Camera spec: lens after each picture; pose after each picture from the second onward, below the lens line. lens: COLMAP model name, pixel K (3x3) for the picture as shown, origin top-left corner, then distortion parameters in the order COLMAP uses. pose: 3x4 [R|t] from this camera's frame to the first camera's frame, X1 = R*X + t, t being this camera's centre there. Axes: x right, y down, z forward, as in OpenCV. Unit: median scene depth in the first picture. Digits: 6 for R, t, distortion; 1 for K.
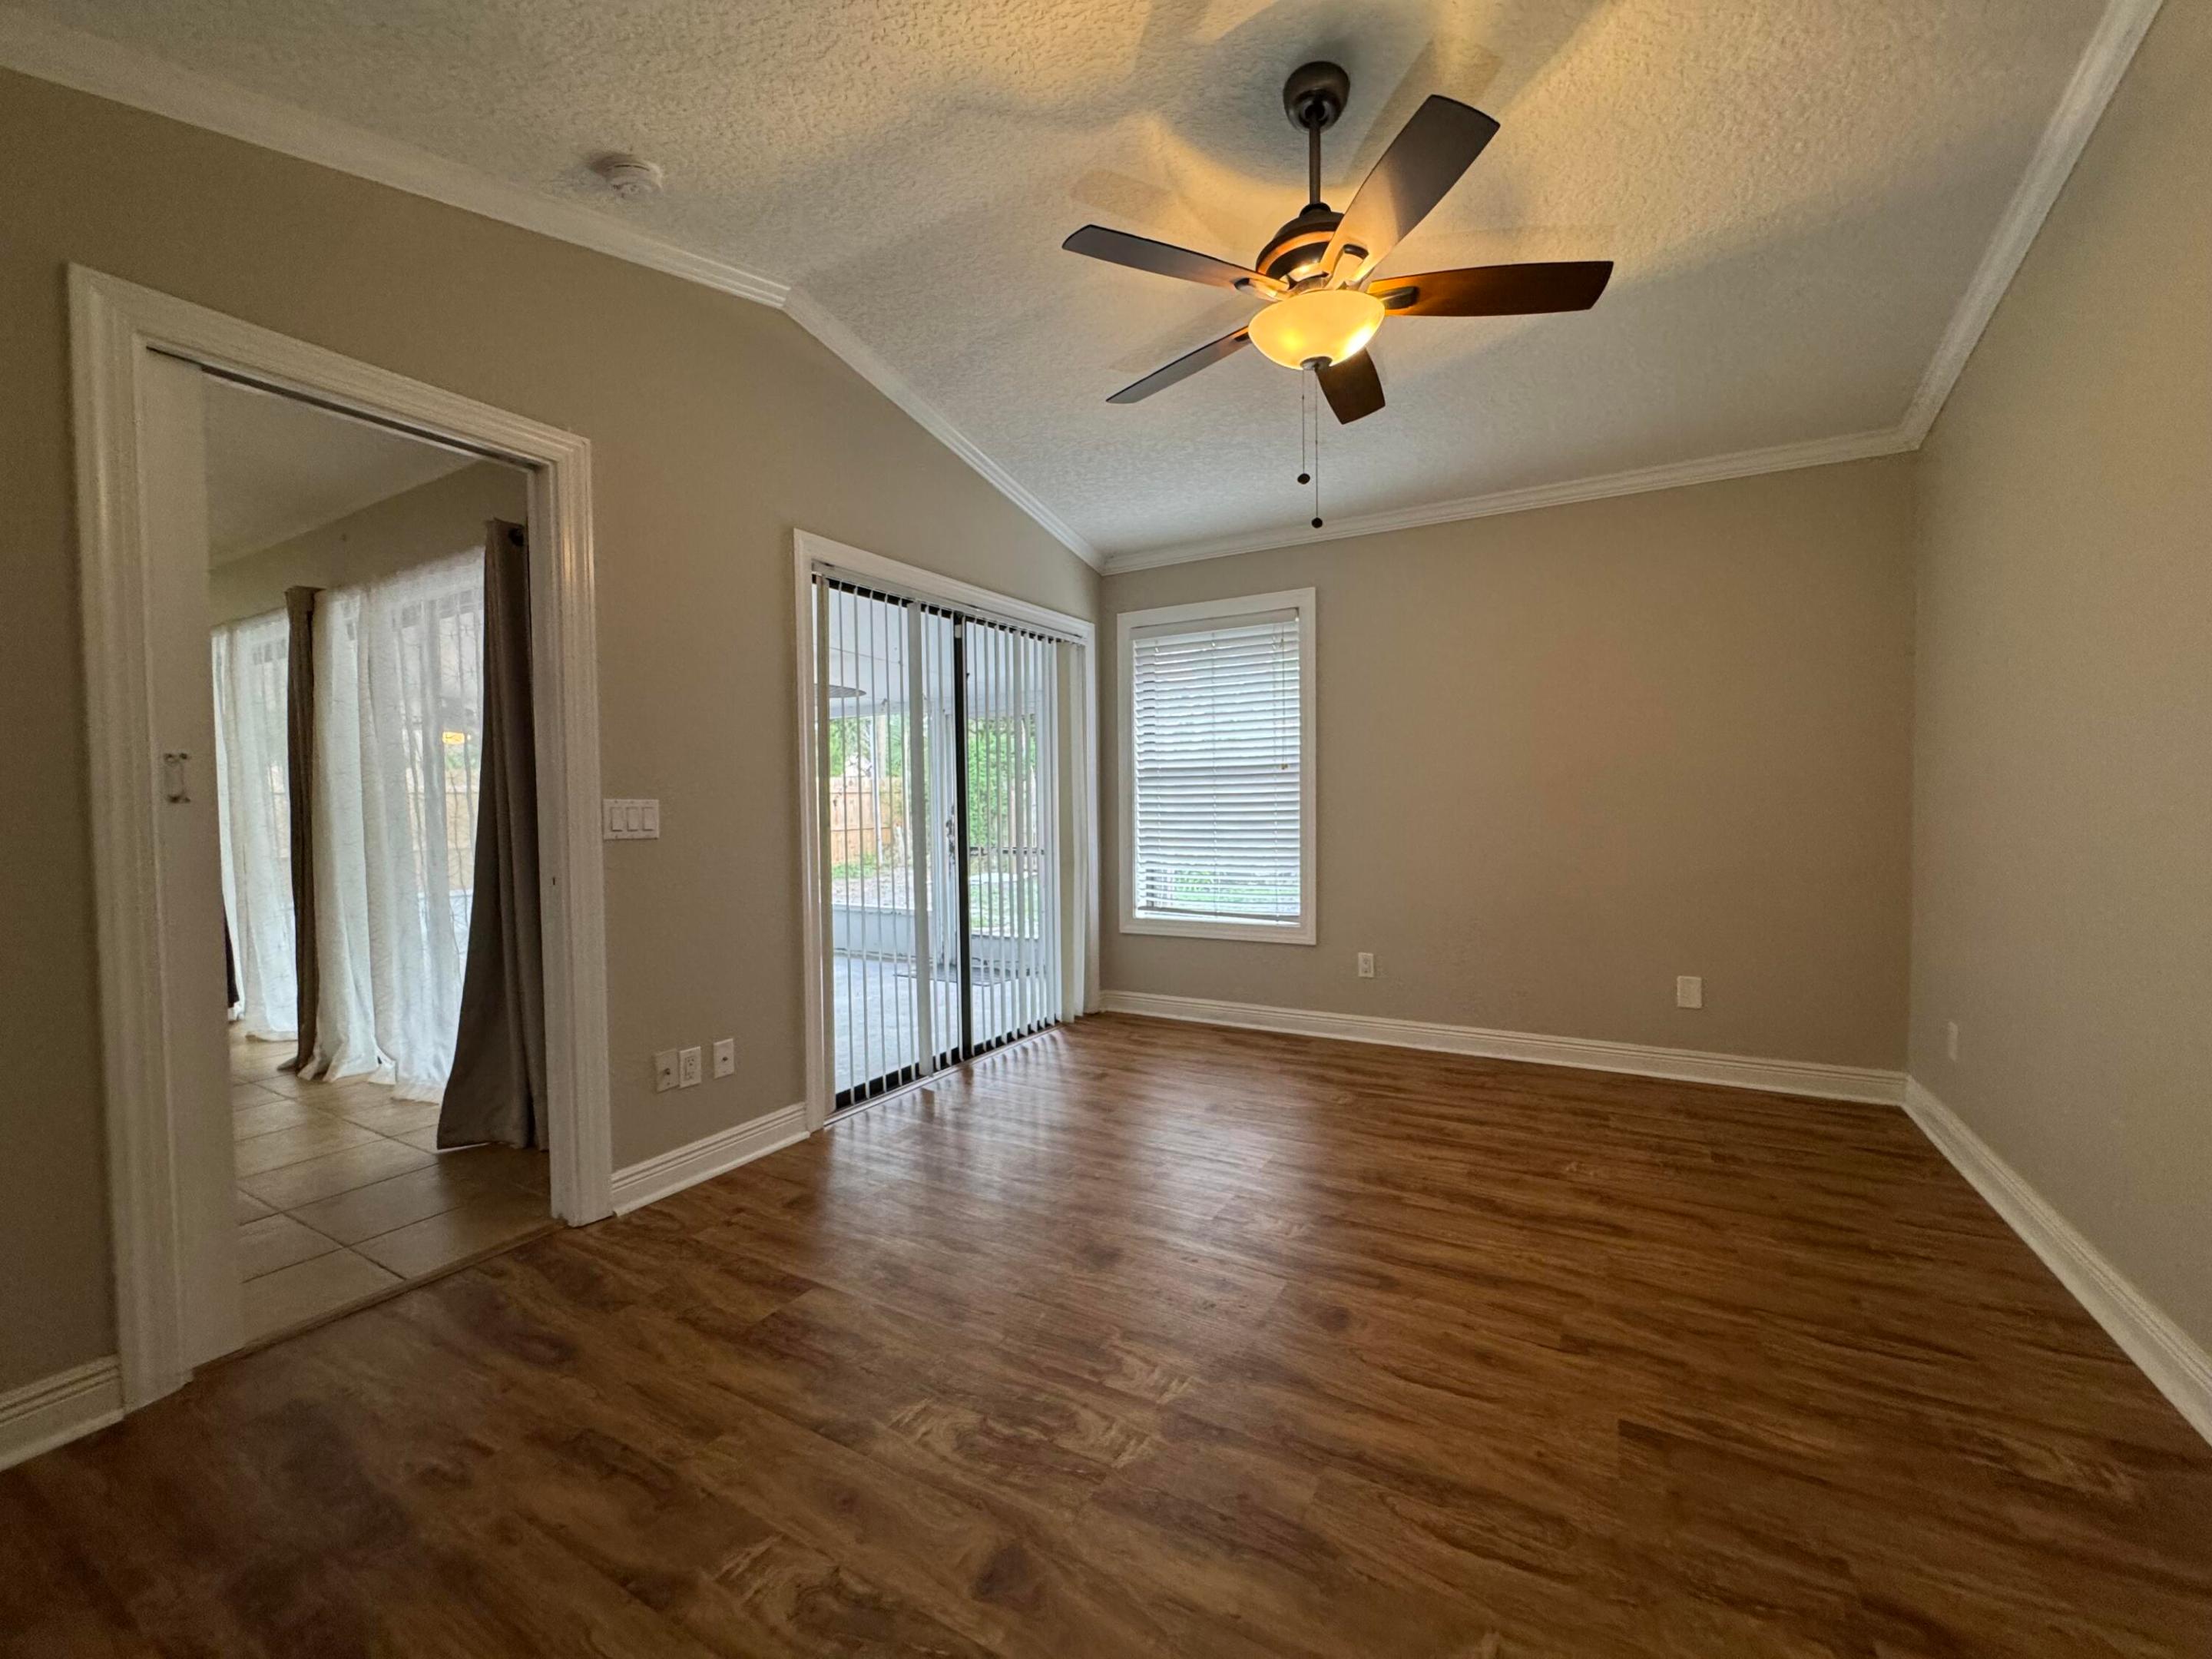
lens RADIAL K [[904.1, 0, 1106.0], [0, 904.1, 829.5], [0, 0, 1]] dist [0.000133, -0.000042]
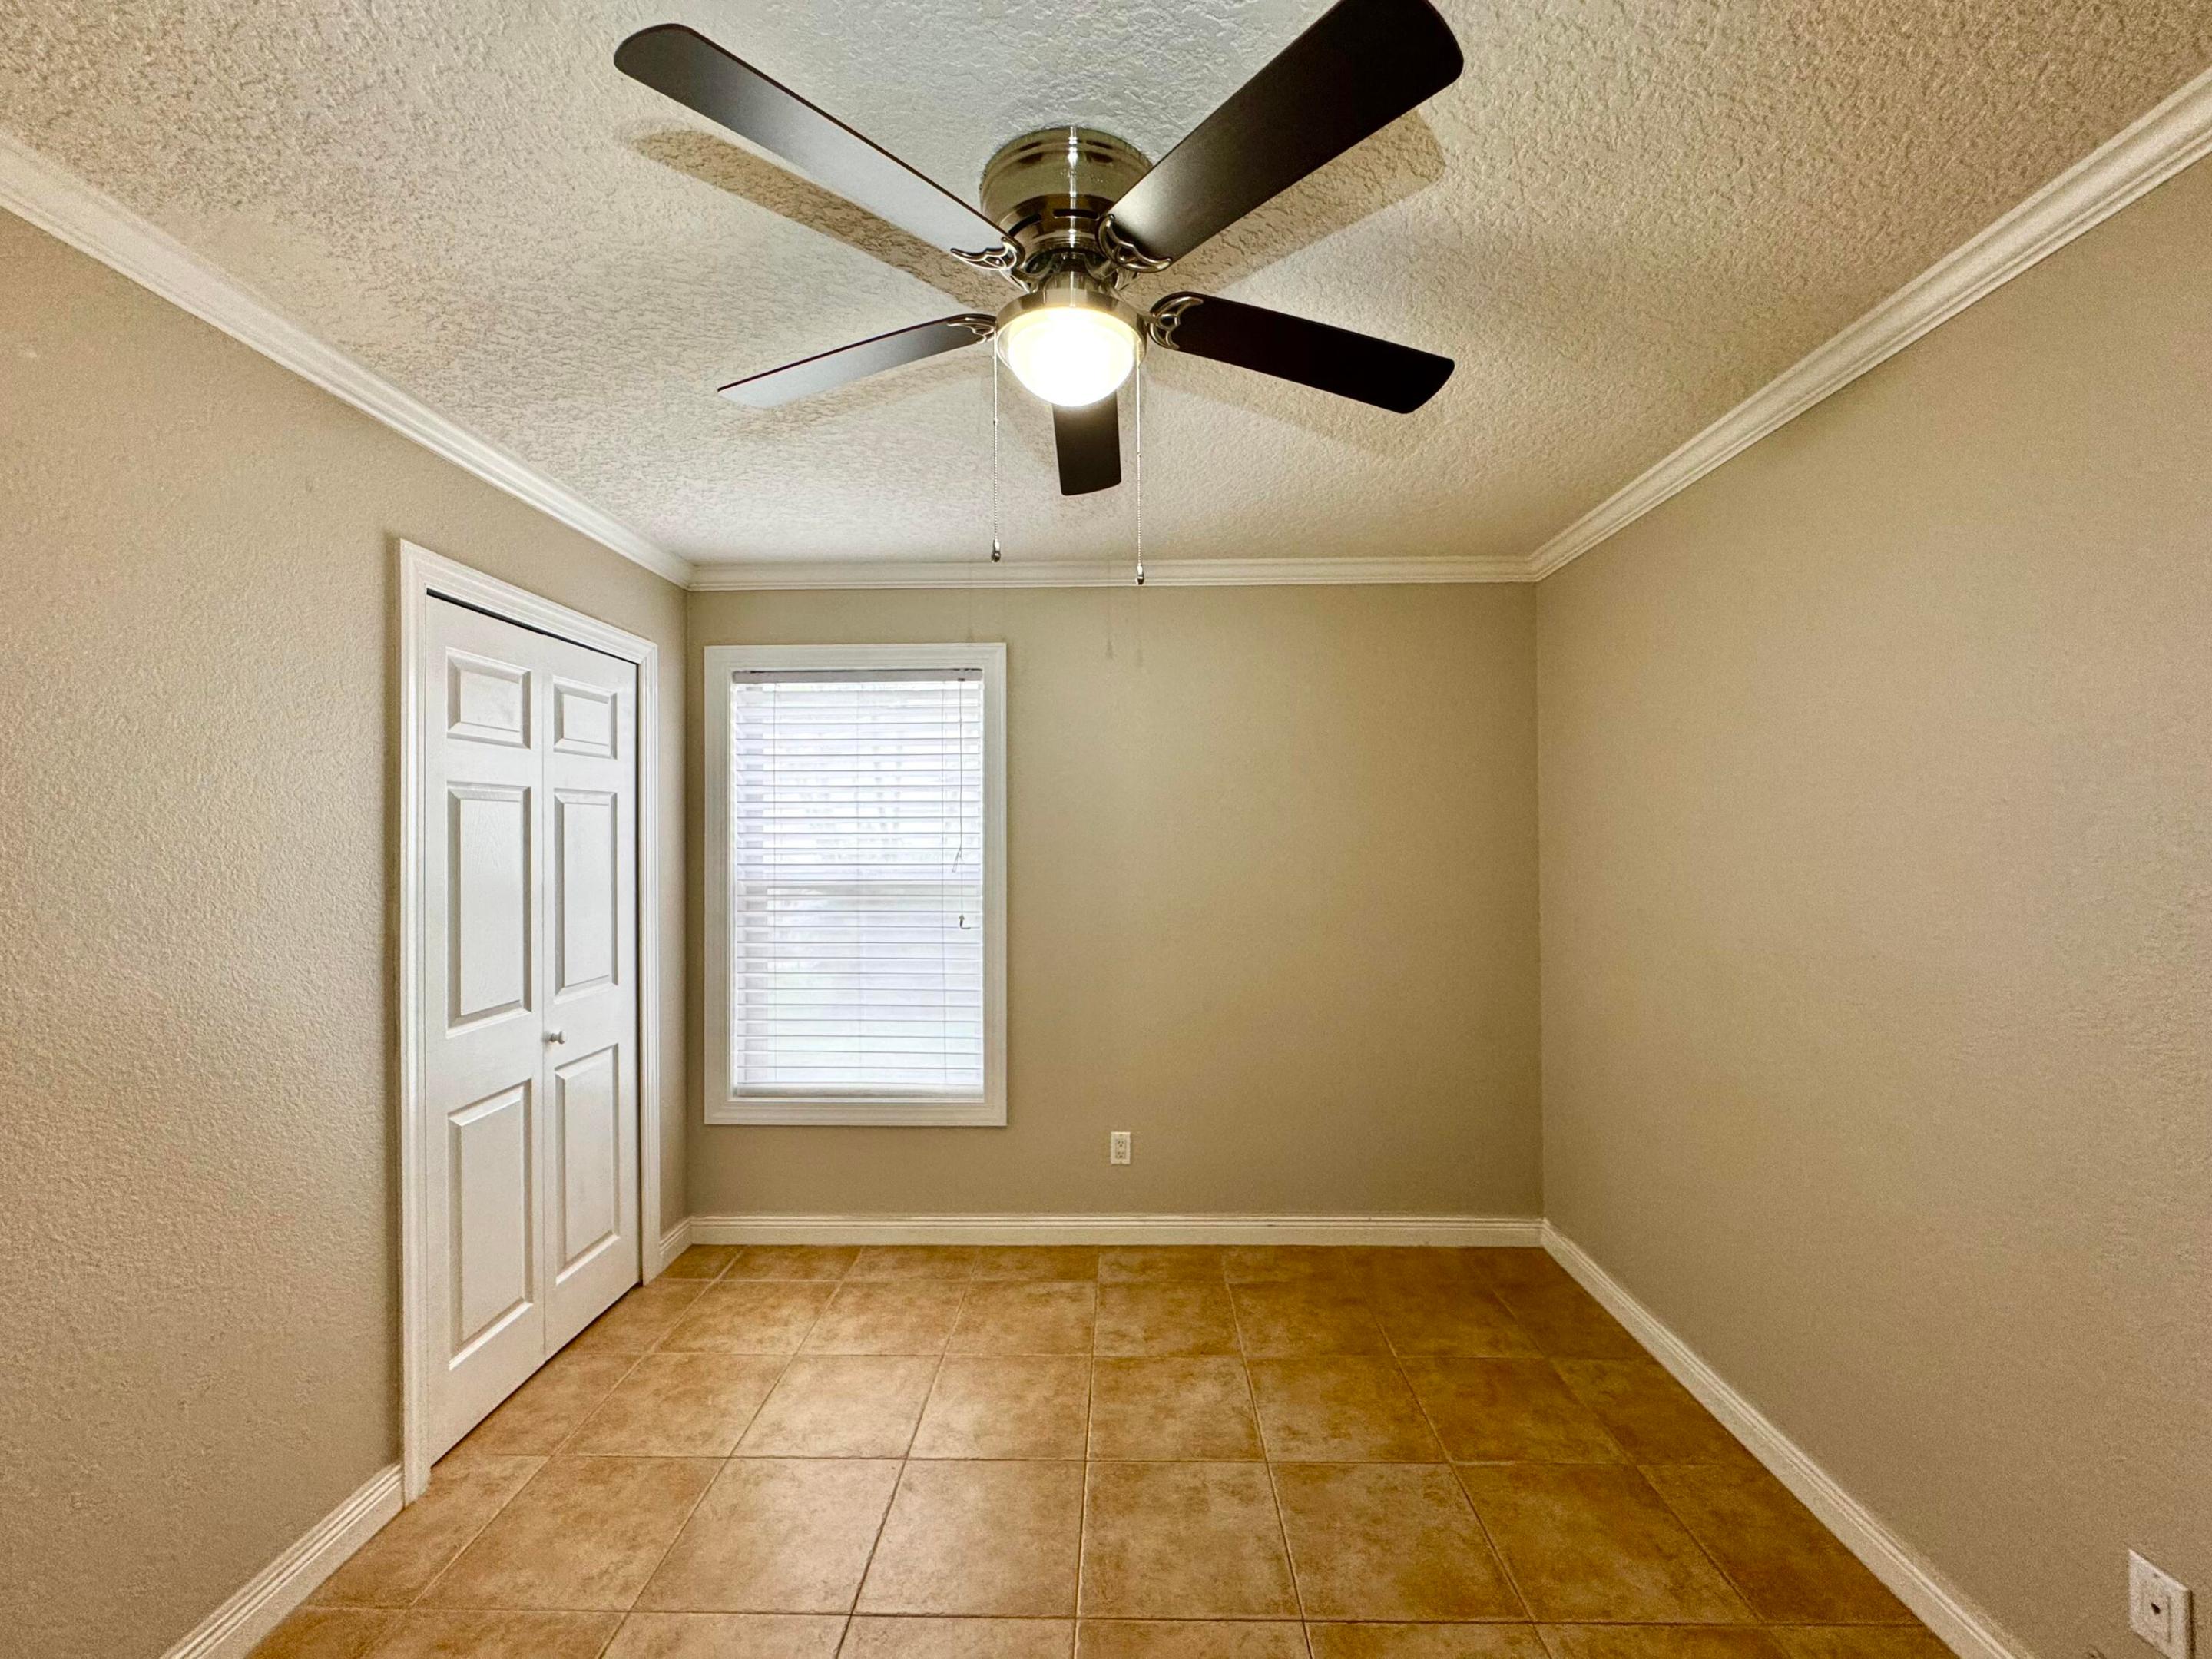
lens RADIAL K [[883.1, 0, 1136.1], [0, 883.1, 830.7], [0, 0, 1]] dist [-0.000480, -0.000028]
pose [[0.883400, 0.011449, 0.468480, -0.014105], [0.006764, 0.999286, -0.037176, -0.078239], [-0.468571, 0.036010, 0.882692, 0.276009]]
